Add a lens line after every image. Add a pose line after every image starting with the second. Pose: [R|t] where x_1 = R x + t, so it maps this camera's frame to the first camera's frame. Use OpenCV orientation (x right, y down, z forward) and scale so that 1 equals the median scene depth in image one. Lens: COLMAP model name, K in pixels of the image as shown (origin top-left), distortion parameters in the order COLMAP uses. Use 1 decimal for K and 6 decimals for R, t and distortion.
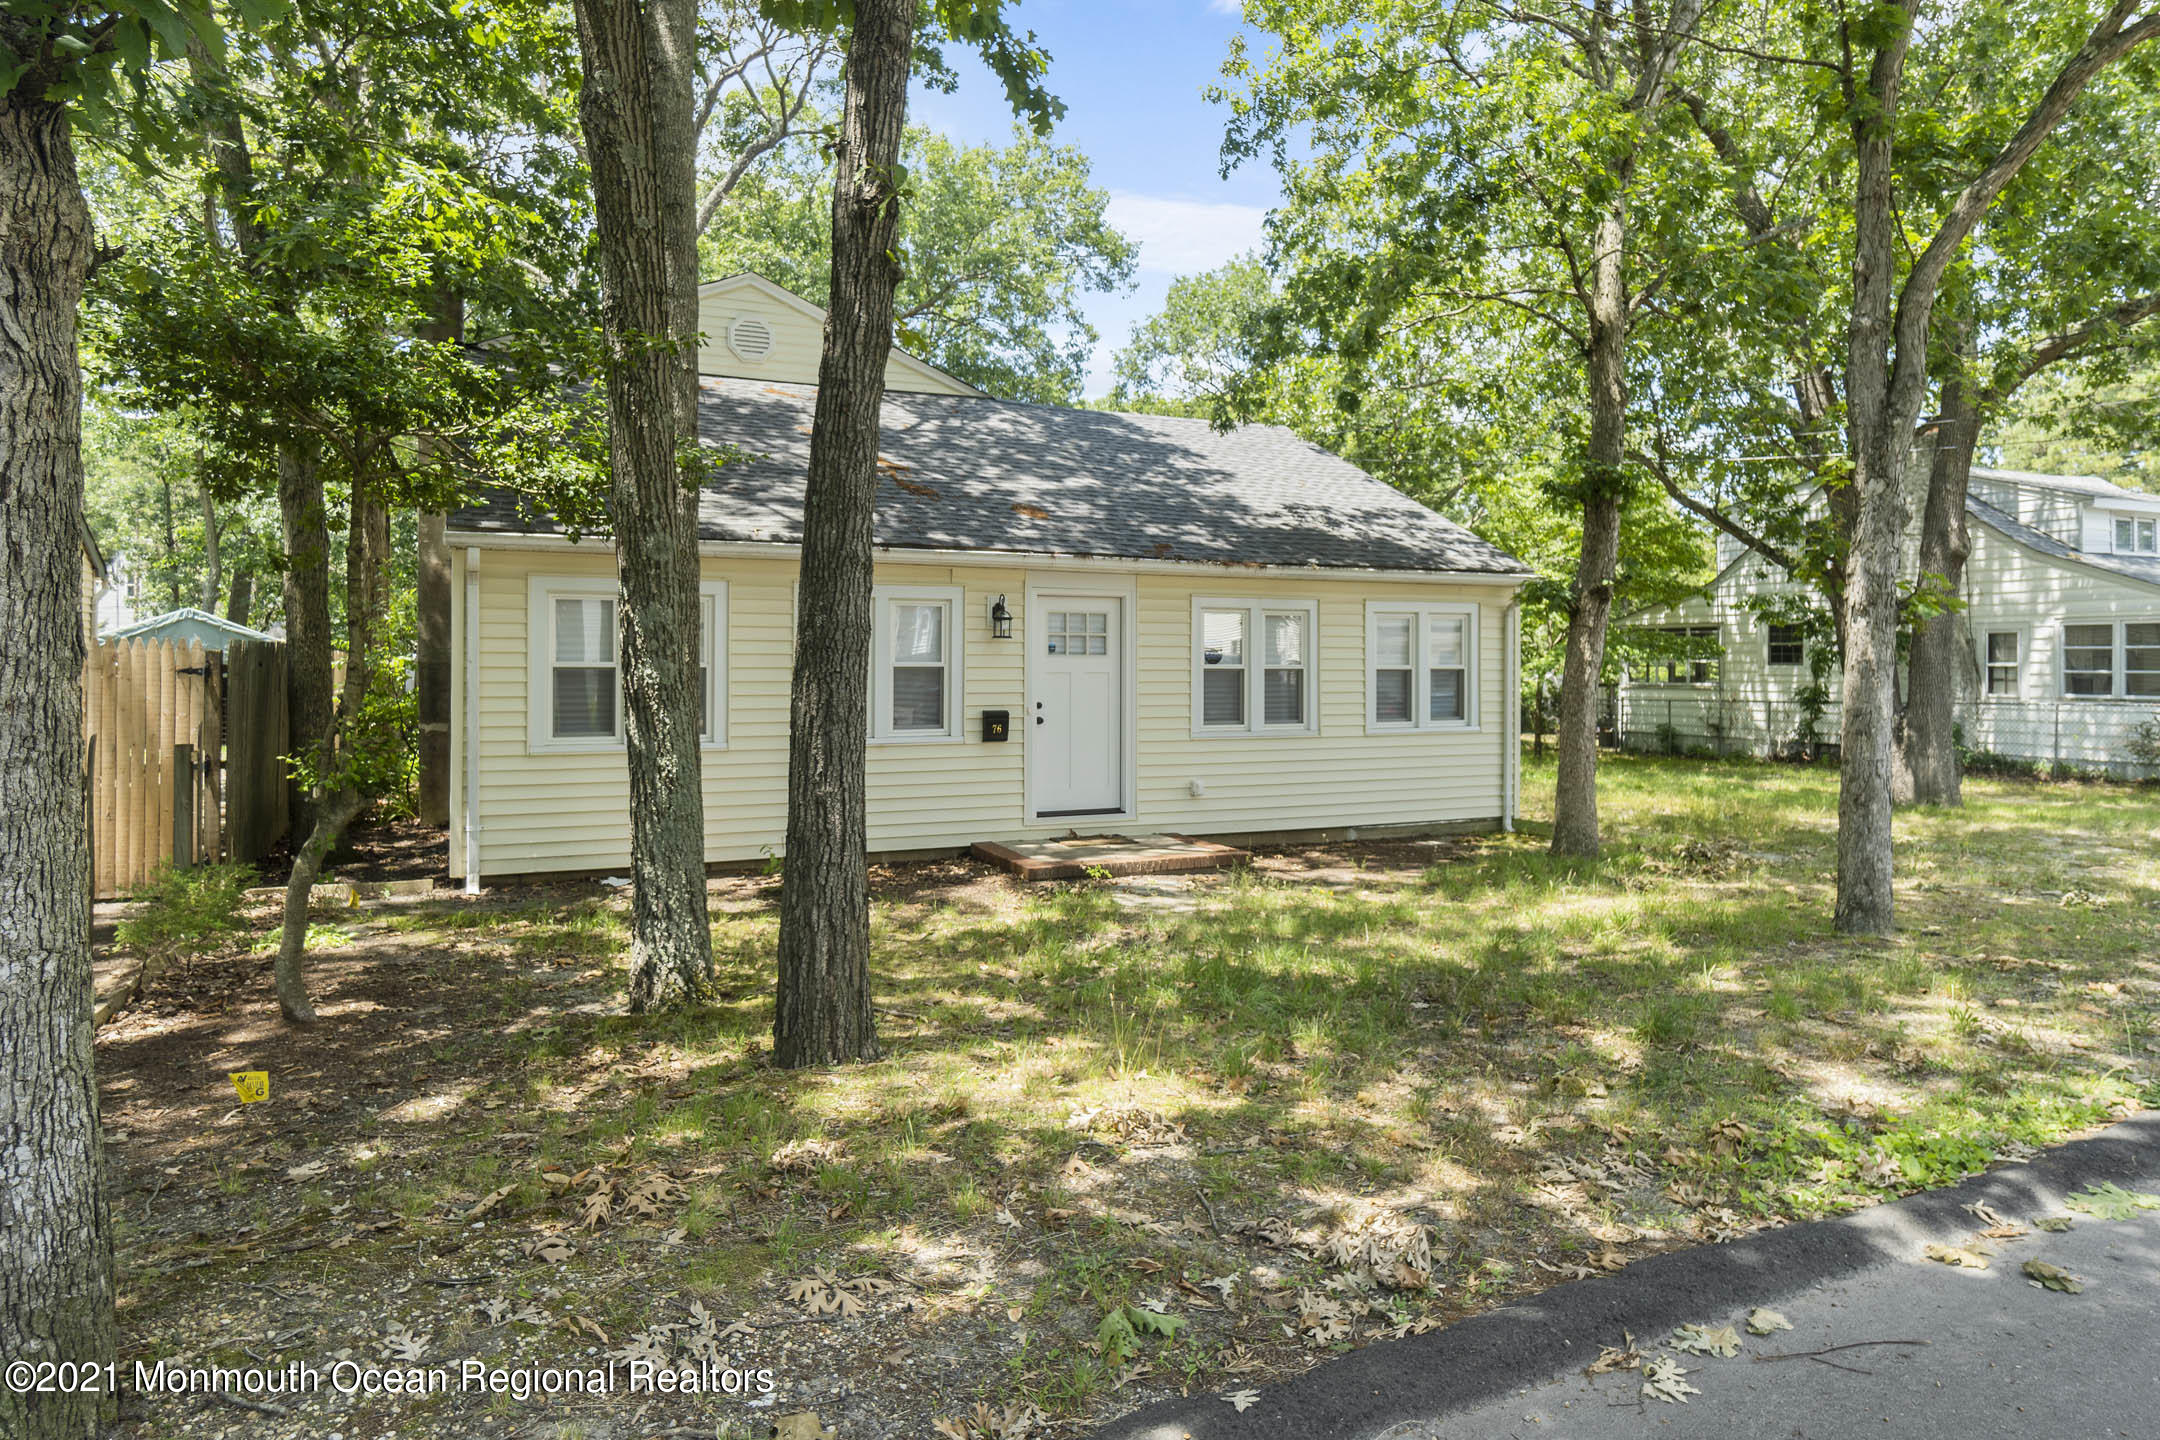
lens RADIAL K [[1169.3, 0, 1070.1], [0, 1169.3, 711.4], [0, 0, 1]] dist [0.003746, 0.007353]
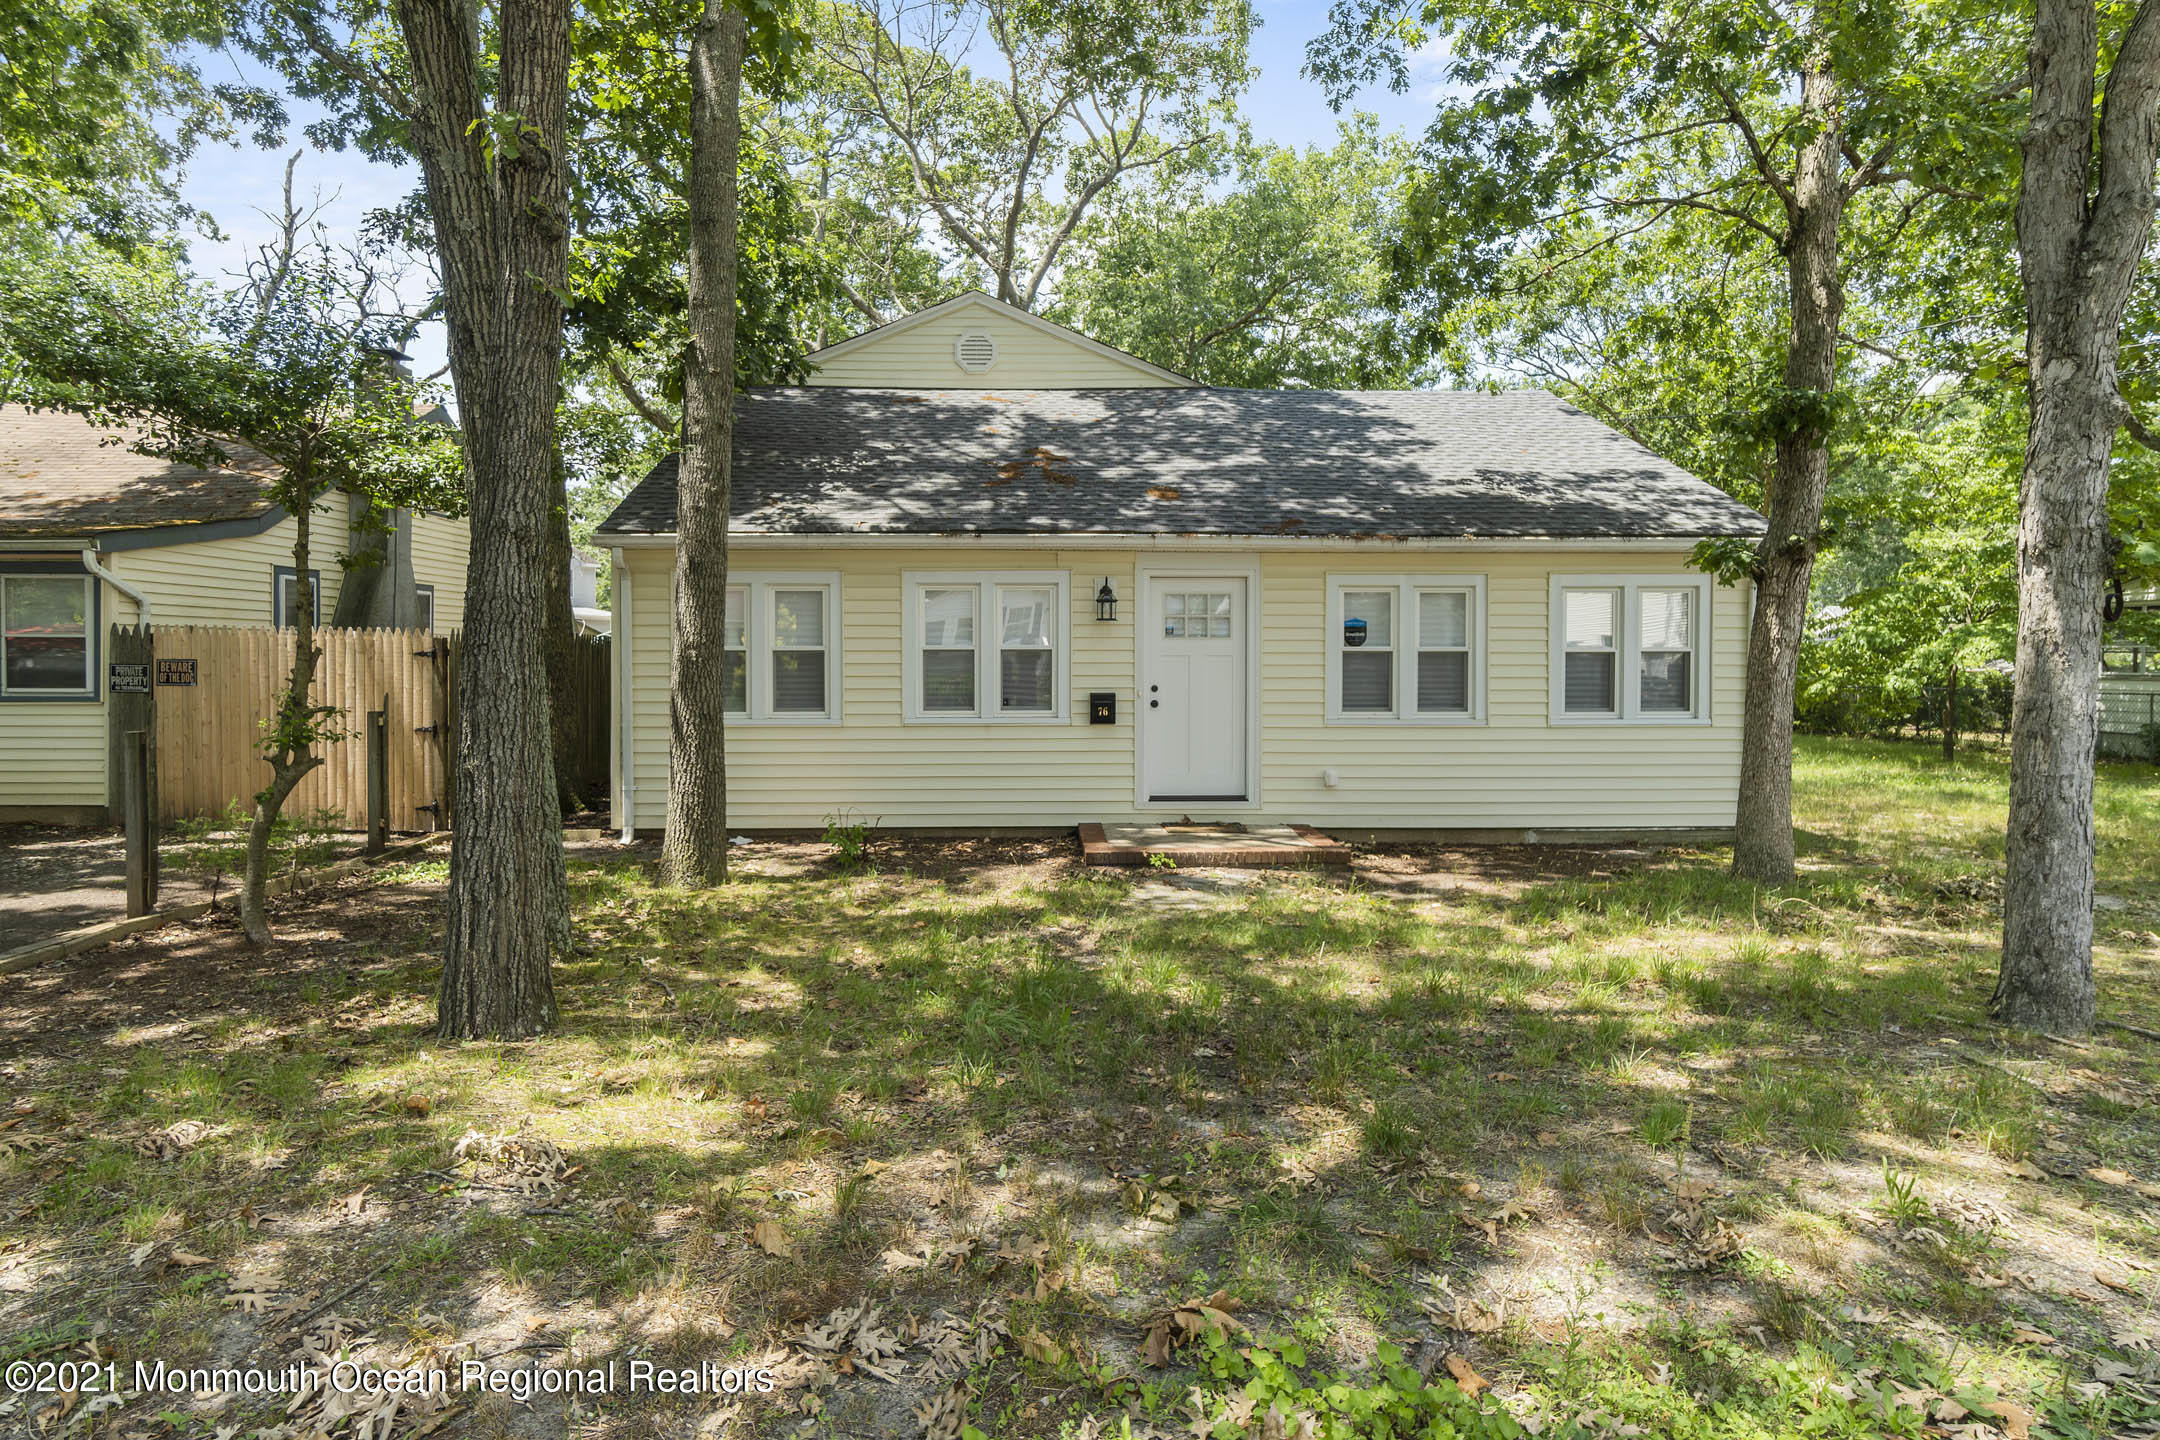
lens RADIAL K [[1062.9, 0, 1080.0], [0, 1062.9, 720.0], [0, 0, 1]] dist [-0.013765, 0.010753]
pose [[0.933286, 0.019377, -0.358611, 0.246692], [-0.011833, 0.999660, 0.023218, 0.001328], [0.358939, -0.017426, 0.933198, 0.144082]]
